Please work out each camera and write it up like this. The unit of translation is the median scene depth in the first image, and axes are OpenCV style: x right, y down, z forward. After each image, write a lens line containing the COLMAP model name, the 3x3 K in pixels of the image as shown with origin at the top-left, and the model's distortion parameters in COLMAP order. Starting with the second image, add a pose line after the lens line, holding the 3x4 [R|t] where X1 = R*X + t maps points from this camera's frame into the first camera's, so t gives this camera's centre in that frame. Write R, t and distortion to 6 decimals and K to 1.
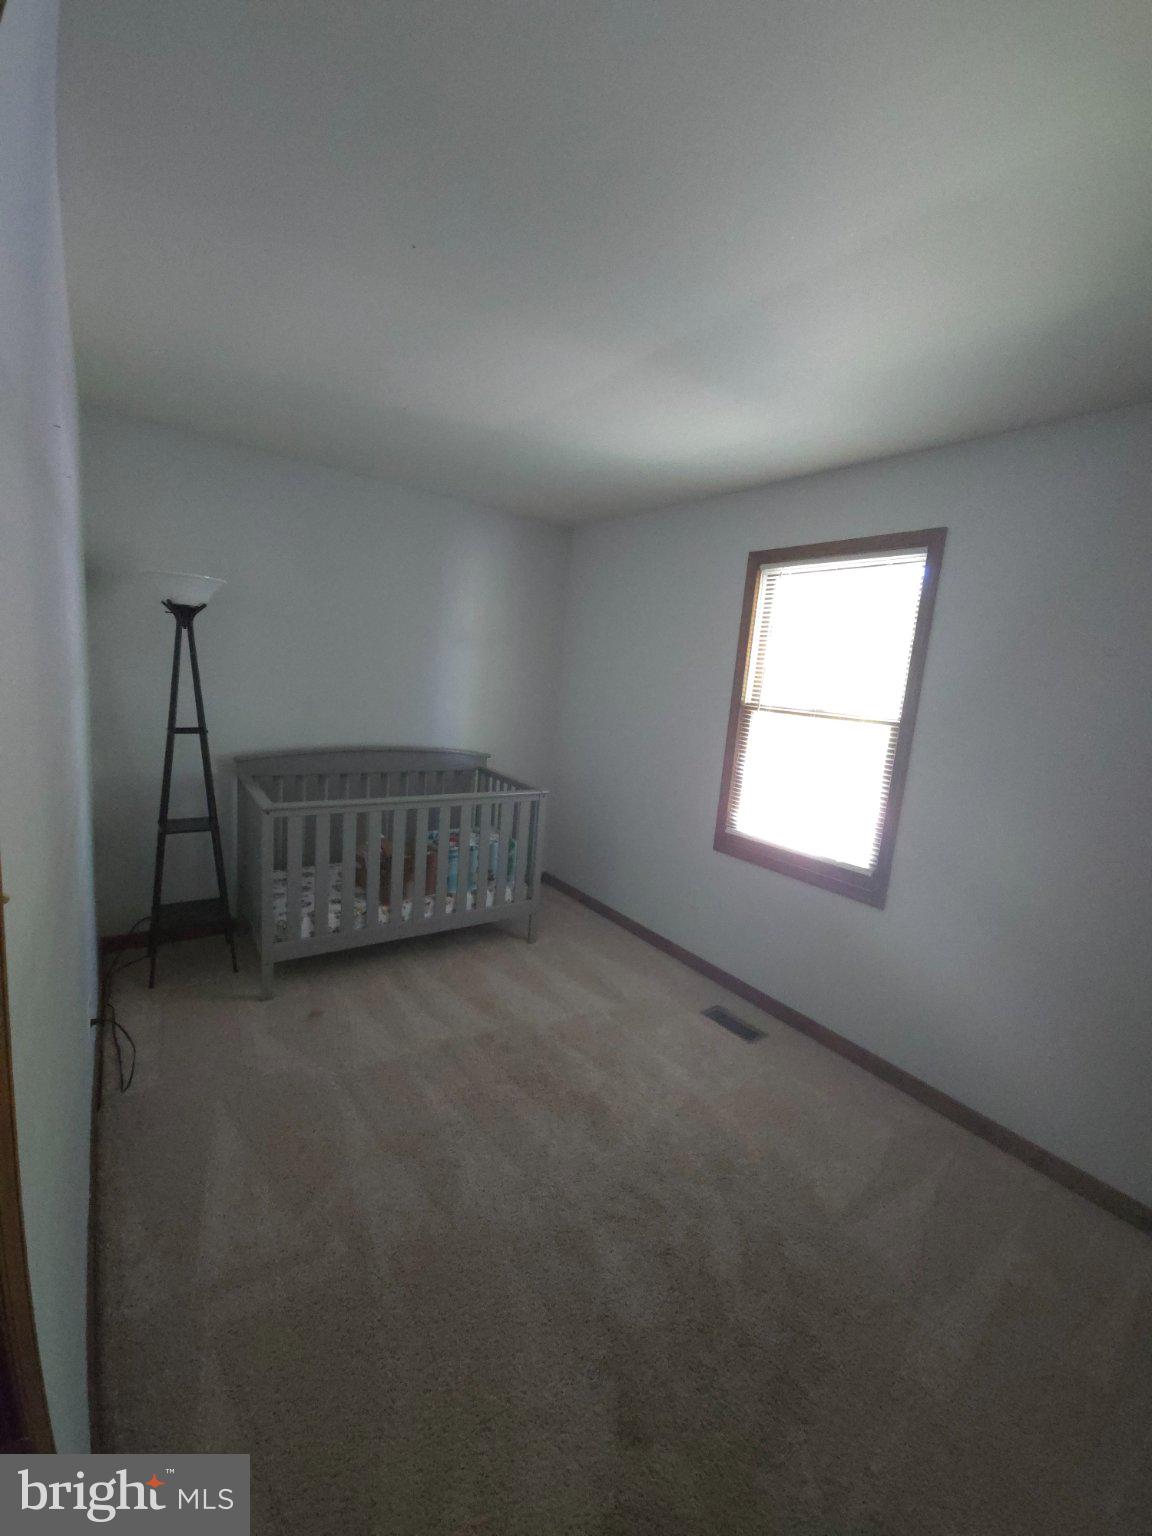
lens RADIAL K [[624.8, 0, 574.9], [0, 624.8, 776.9], [0, 0, 1]] dist [0.086804, -0.000030]
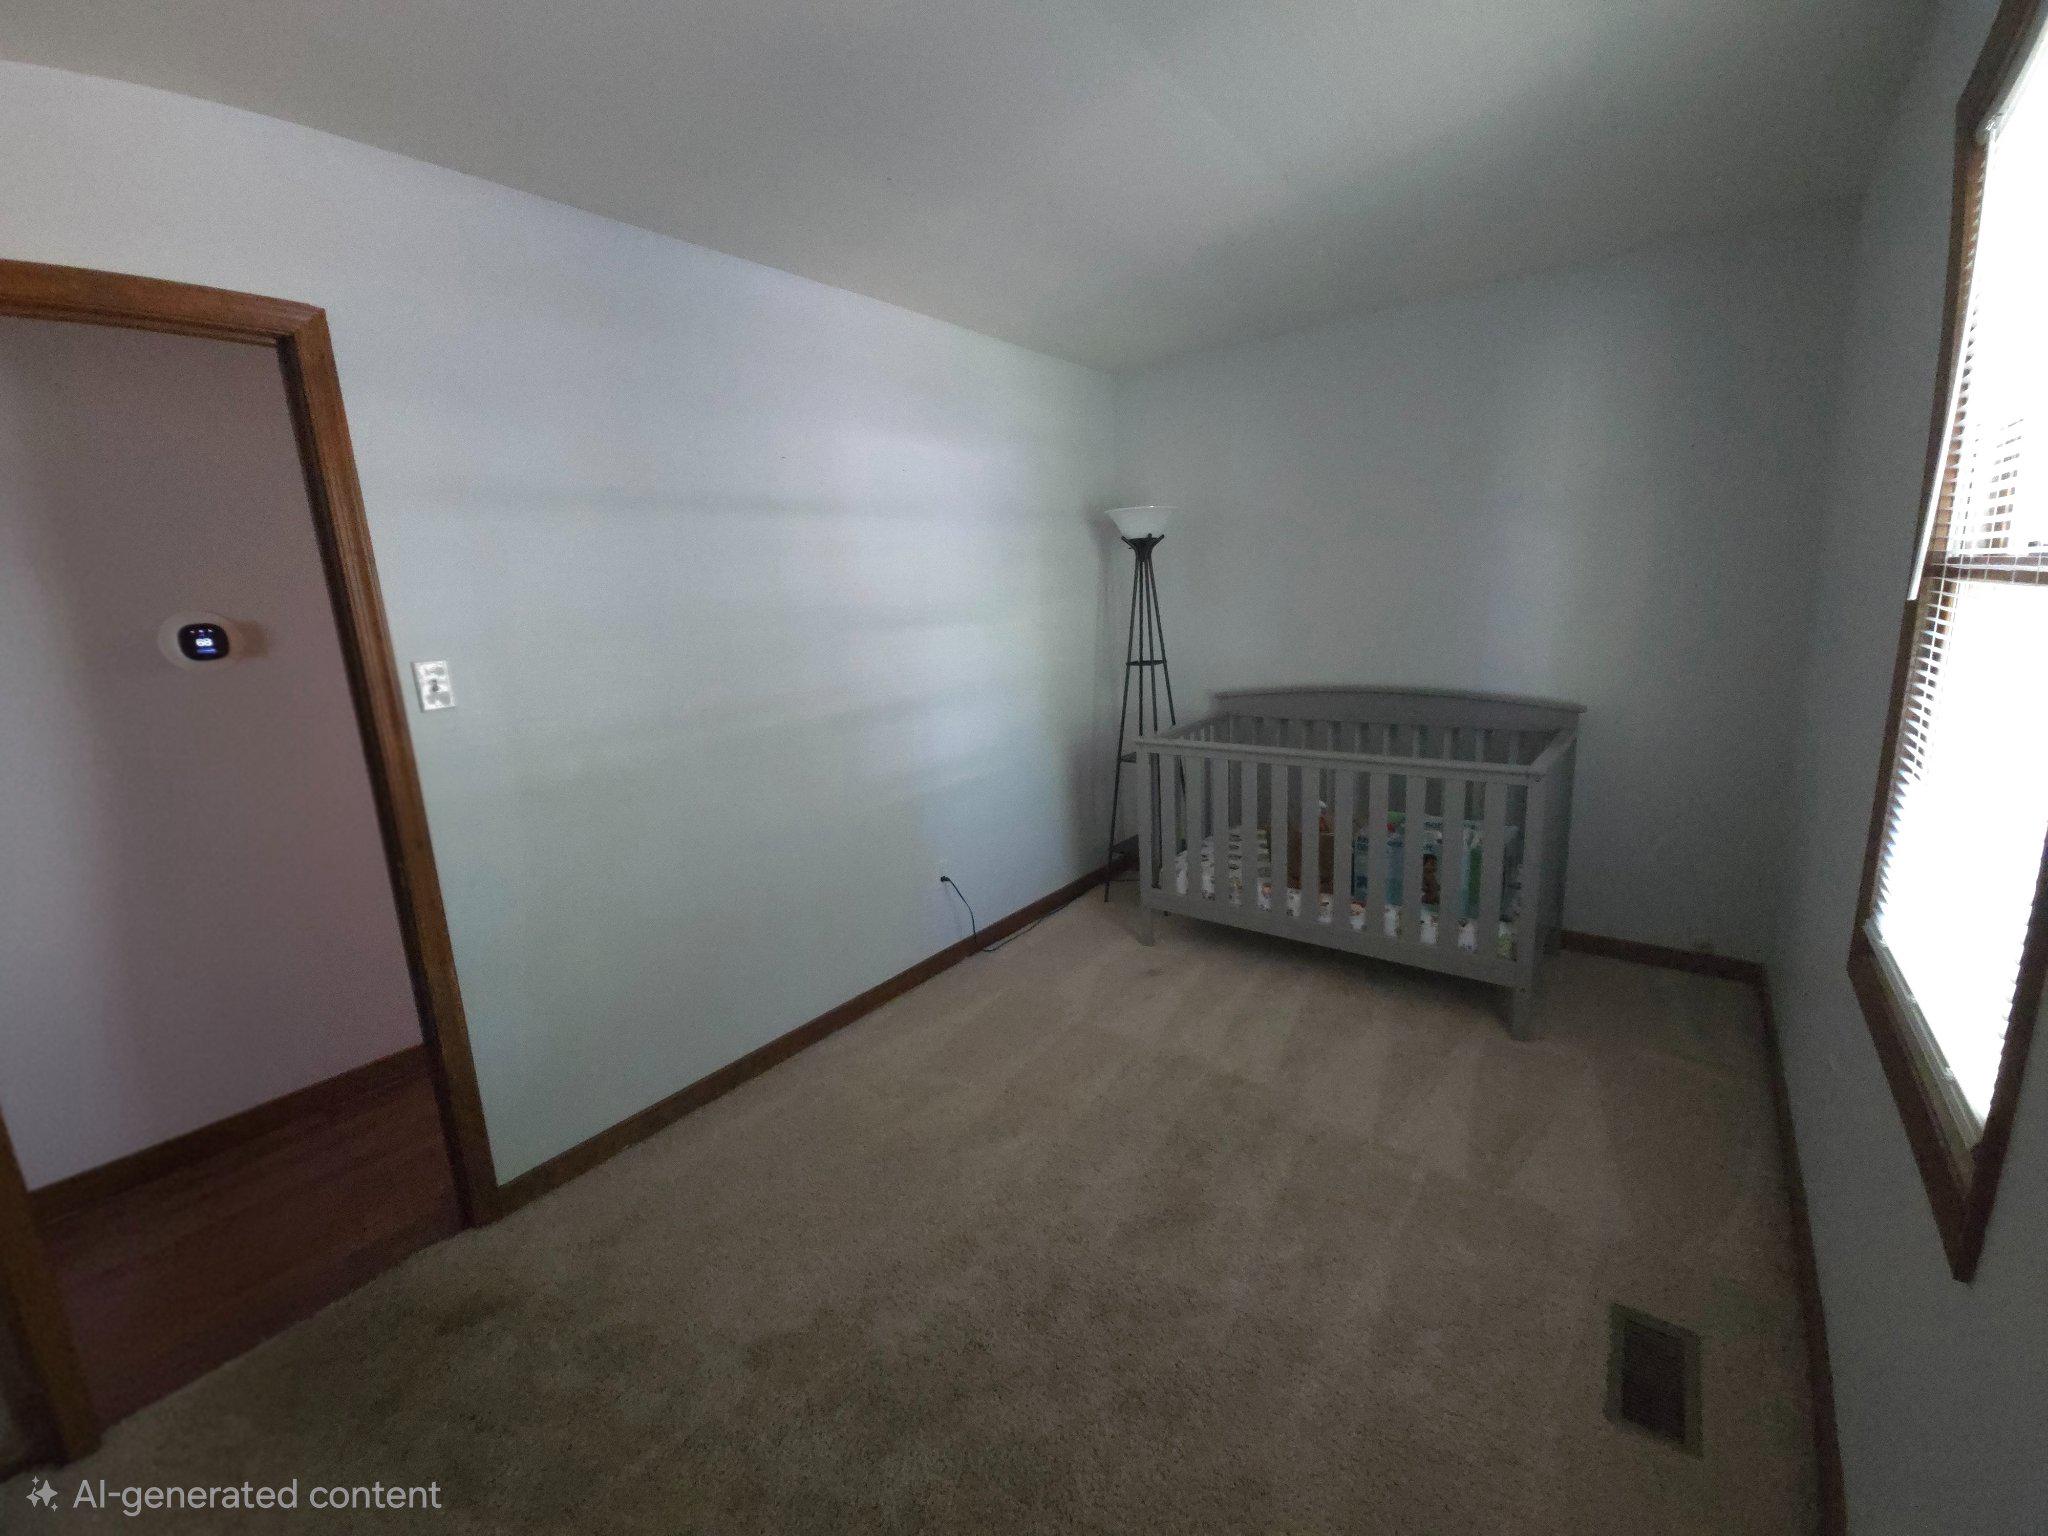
lens RADIAL K [[835.9, 0, 1030.3], [0, 835.9, 751.3], [0, 0, 1]] dist [-0.000171, -0.000151]
pose [[0.274472, 0.095569, -0.956834, 0.556425], [-0.070675, 0.994363, 0.079044, -0.020276], [0.958994, 0.045929, 0.279679, 0.409705]]
